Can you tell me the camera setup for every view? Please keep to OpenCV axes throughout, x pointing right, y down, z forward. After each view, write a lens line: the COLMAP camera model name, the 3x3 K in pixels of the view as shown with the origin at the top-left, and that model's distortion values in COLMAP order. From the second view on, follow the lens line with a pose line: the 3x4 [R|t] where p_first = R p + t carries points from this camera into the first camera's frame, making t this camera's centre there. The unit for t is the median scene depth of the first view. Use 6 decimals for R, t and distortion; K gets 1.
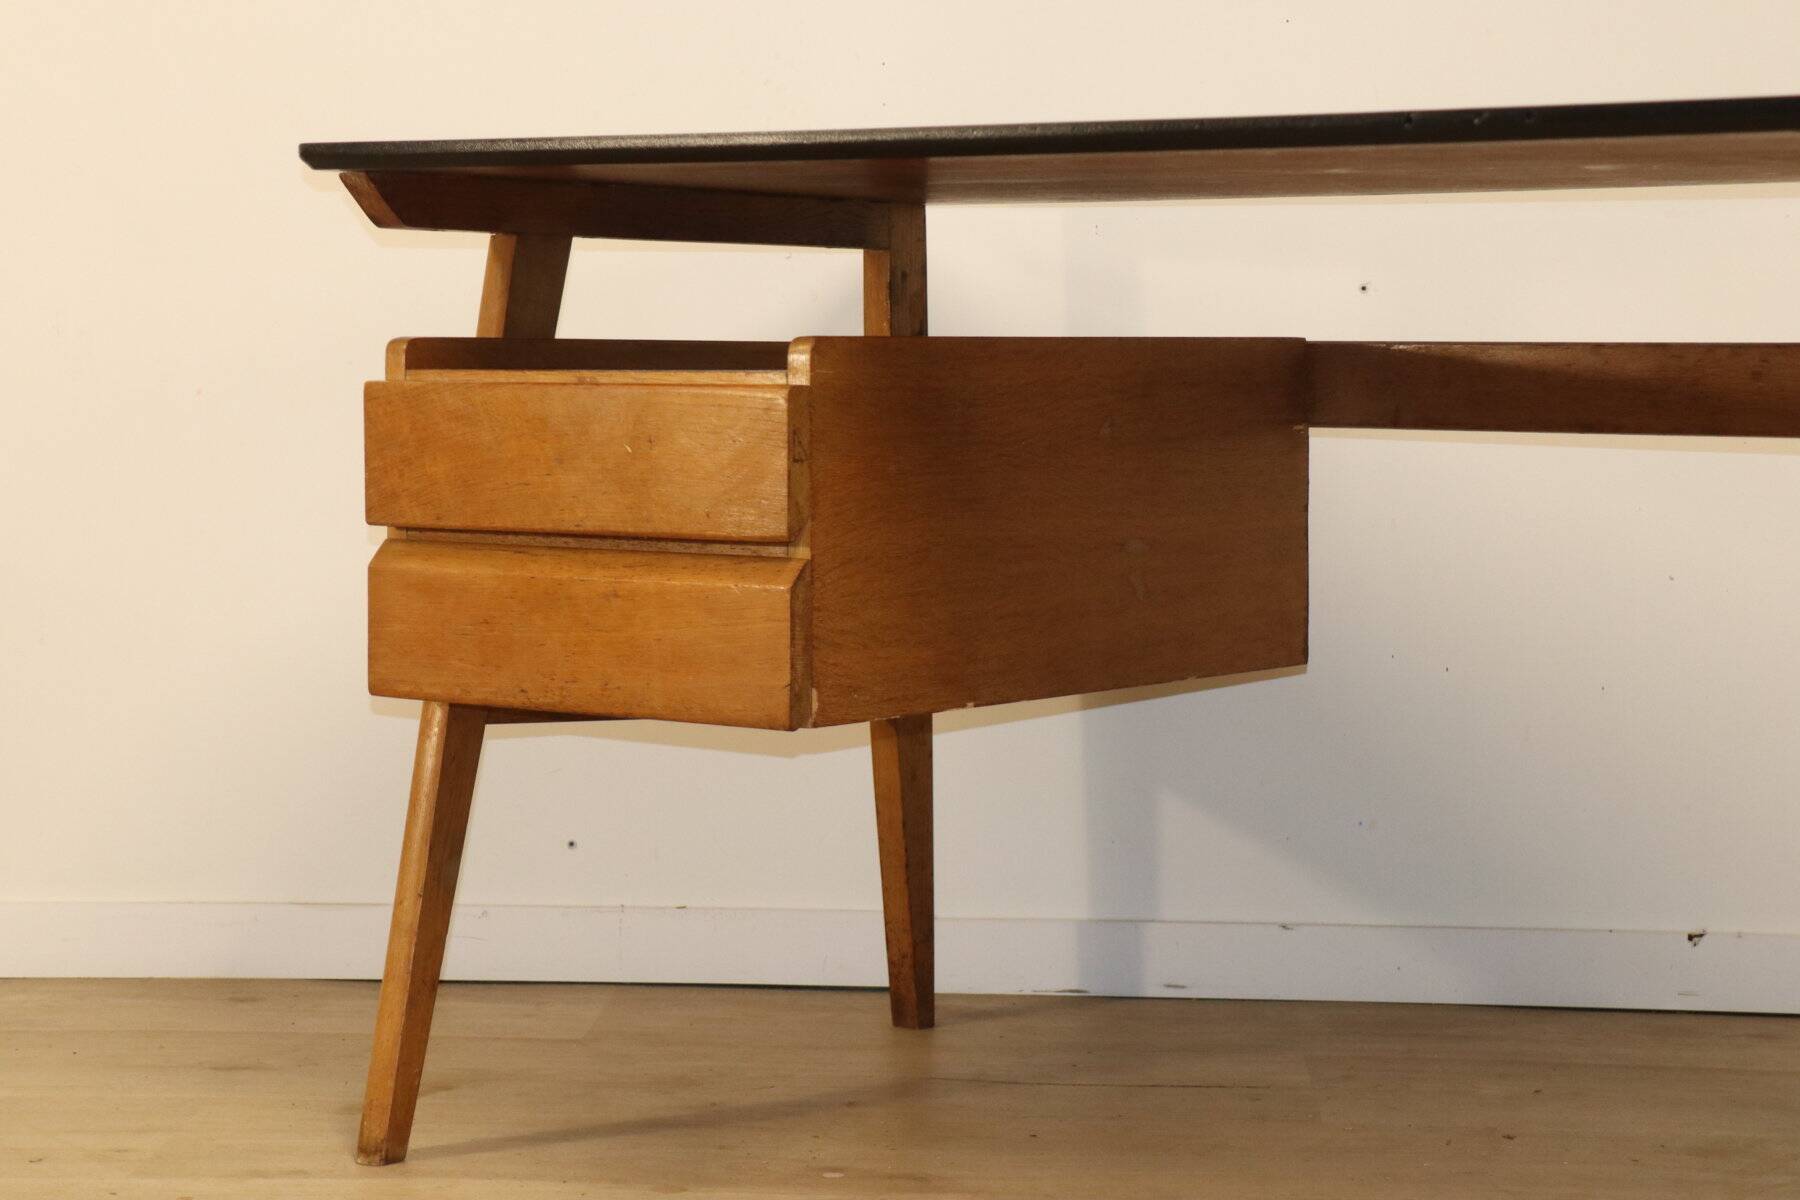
lens RADIAL K [[3678.6, 0, 884.5], [0, 3678.6, 619.0], [0, 0, 1]] dist [0.297222, 0.000000]
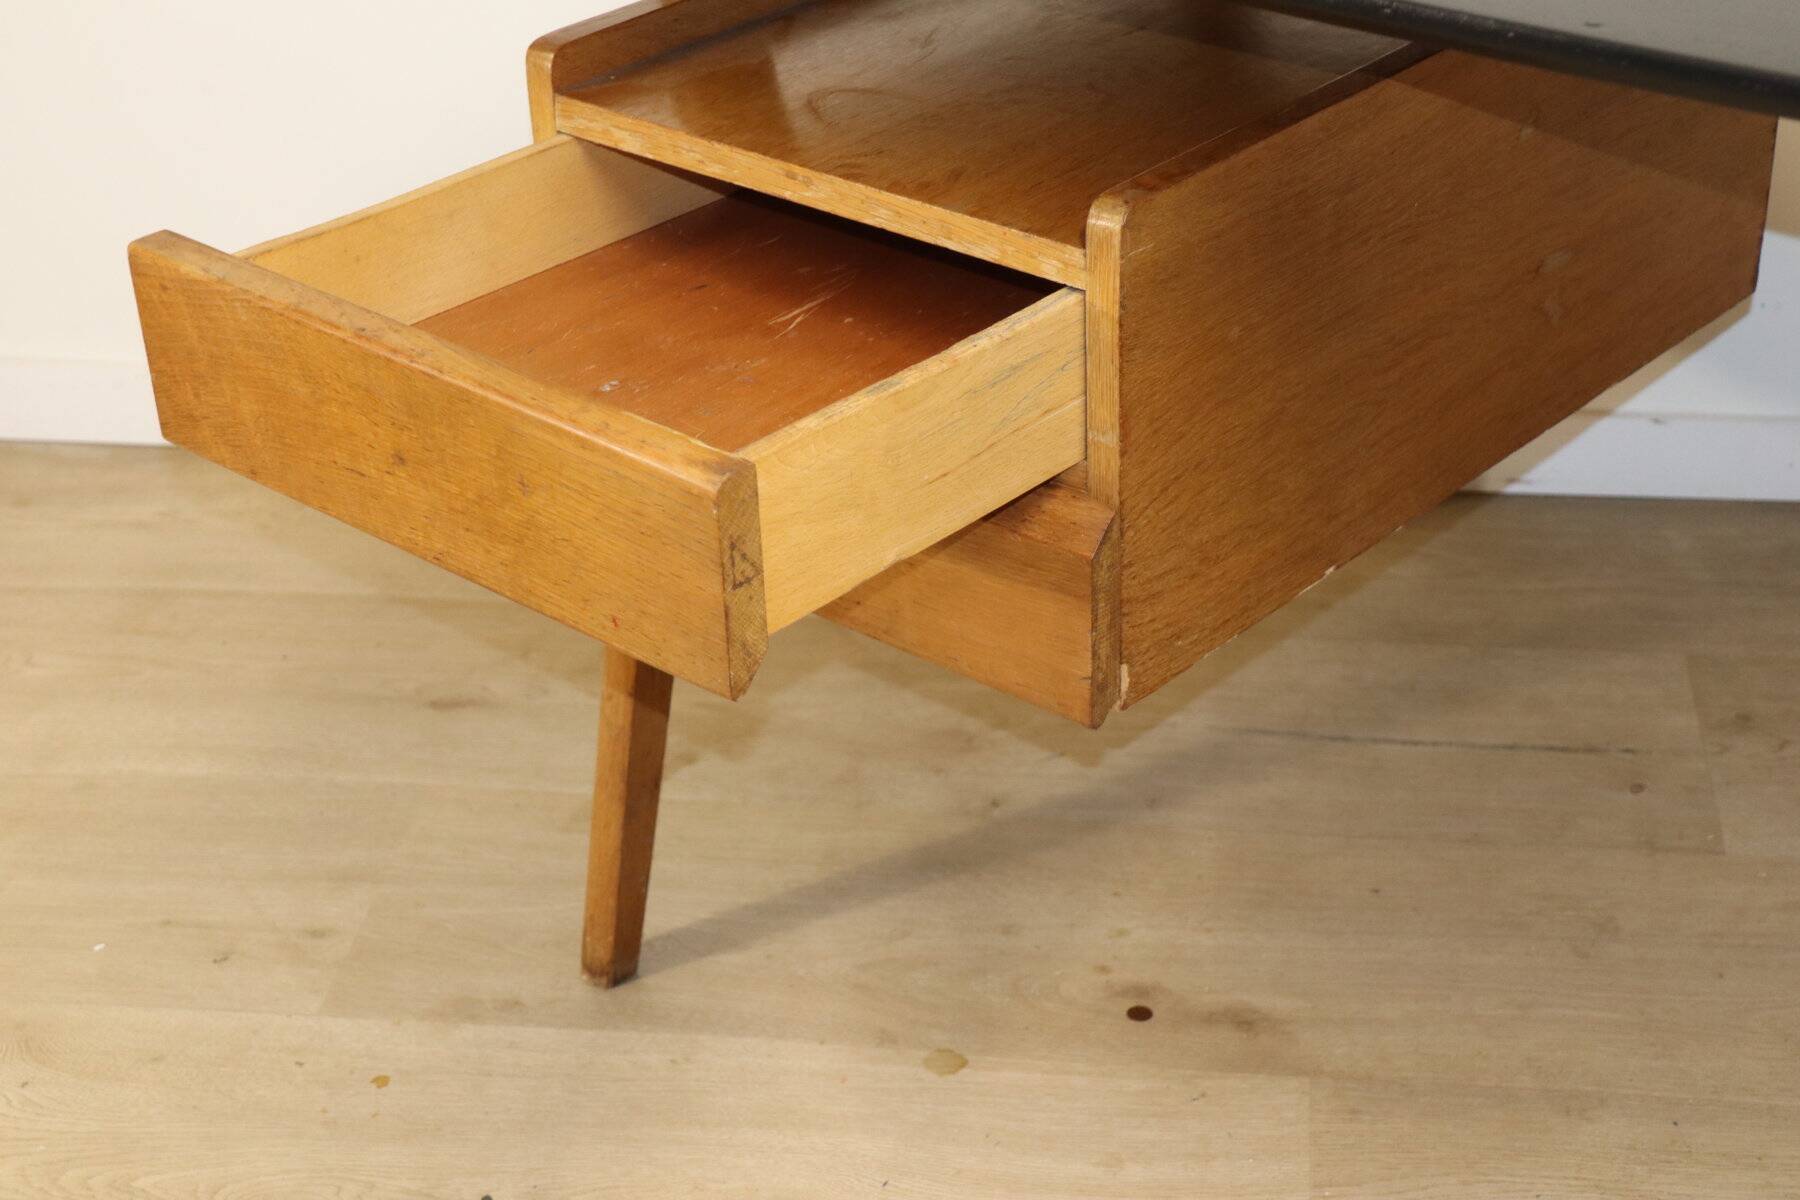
lens RADIAL K [[2914.5, 0, 903.5], [0, 2914.5, 632.9], [0, 0, 1]] dist [0.197100, 0.000000]
pose [[0.997092, 0.002651, -0.076157, -0.017017], [0.030525, 0.901811, 0.431052, -0.216375], [0.069822, -0.432123, 0.899107, 0.438466]]
